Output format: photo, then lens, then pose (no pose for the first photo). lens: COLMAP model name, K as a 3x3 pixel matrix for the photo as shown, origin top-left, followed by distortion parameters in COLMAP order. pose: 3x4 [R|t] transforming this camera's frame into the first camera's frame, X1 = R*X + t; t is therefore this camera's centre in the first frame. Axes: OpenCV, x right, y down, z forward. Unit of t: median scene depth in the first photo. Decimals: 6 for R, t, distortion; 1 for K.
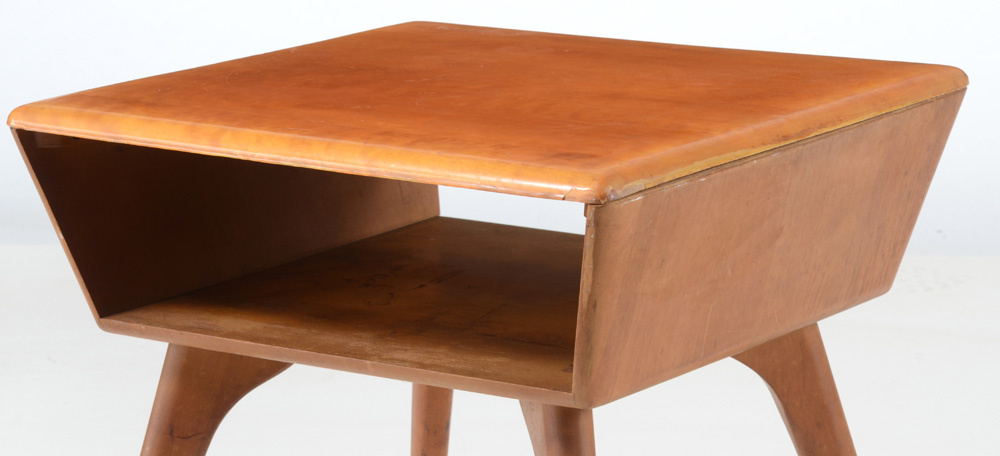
lens RADIAL K [[3260.3, 0, 510.0], [0, 3260.3, 321.5], [0, 0, 1]] dist [0.788122, 0.000000]
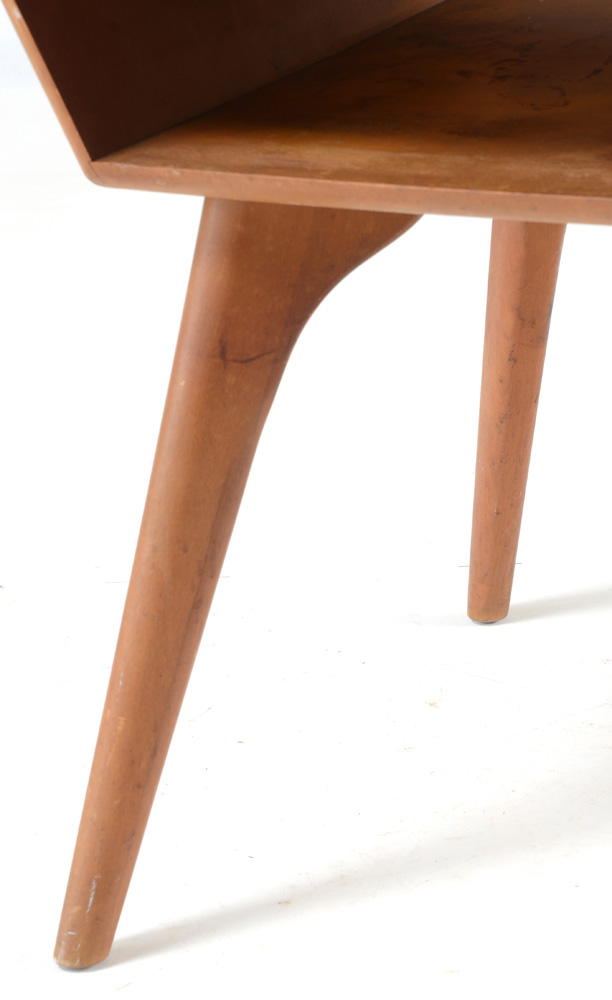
lens RADIAL K [[3290.7, 0, 374.6], [0, 3290.7, 579.3], [0, 0, 1]] dist [0.730980, 0.000000]
pose [[0.990399, -0.083072, 0.110492, -0.147634], [0.069745, 0.990387, 0.119452, 0.004946], [-0.119353, -0.110599, 0.986673, 0.414665]]
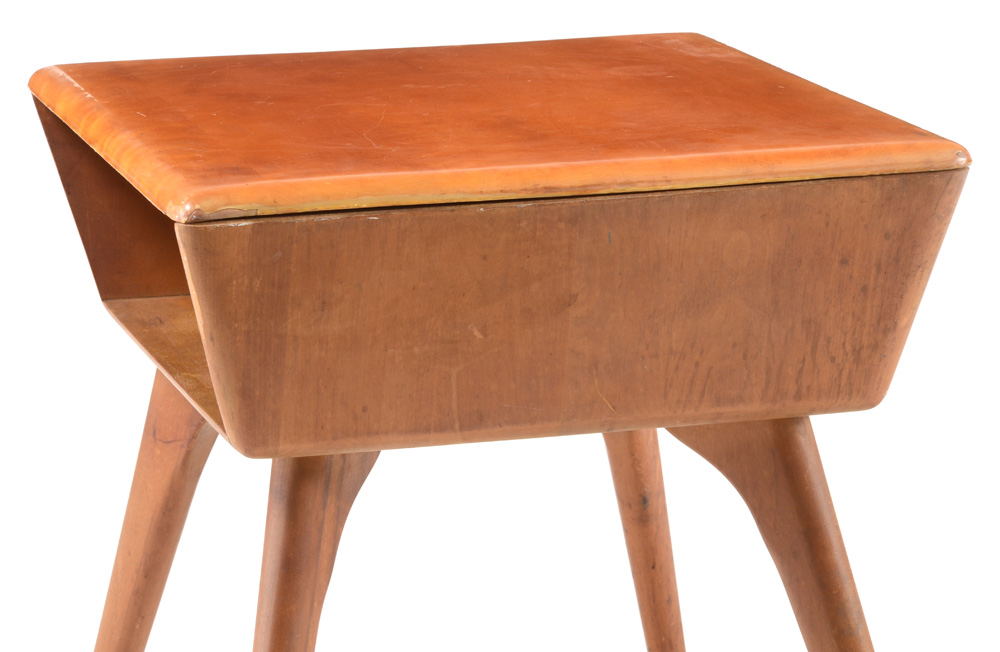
lens RADIAL K [[3873.5, 0, 512.7], [0, 3873.5, 306.3], [0, 0, 1]] dist [1.144686, 0.000000]
pose [[0.782116, 0.136741, -0.607944, 0.659537], [-0.148305, 0.988439, 0.031530, -0.053181], [0.605227, 0.065501, 0.793353, 0.180927]]
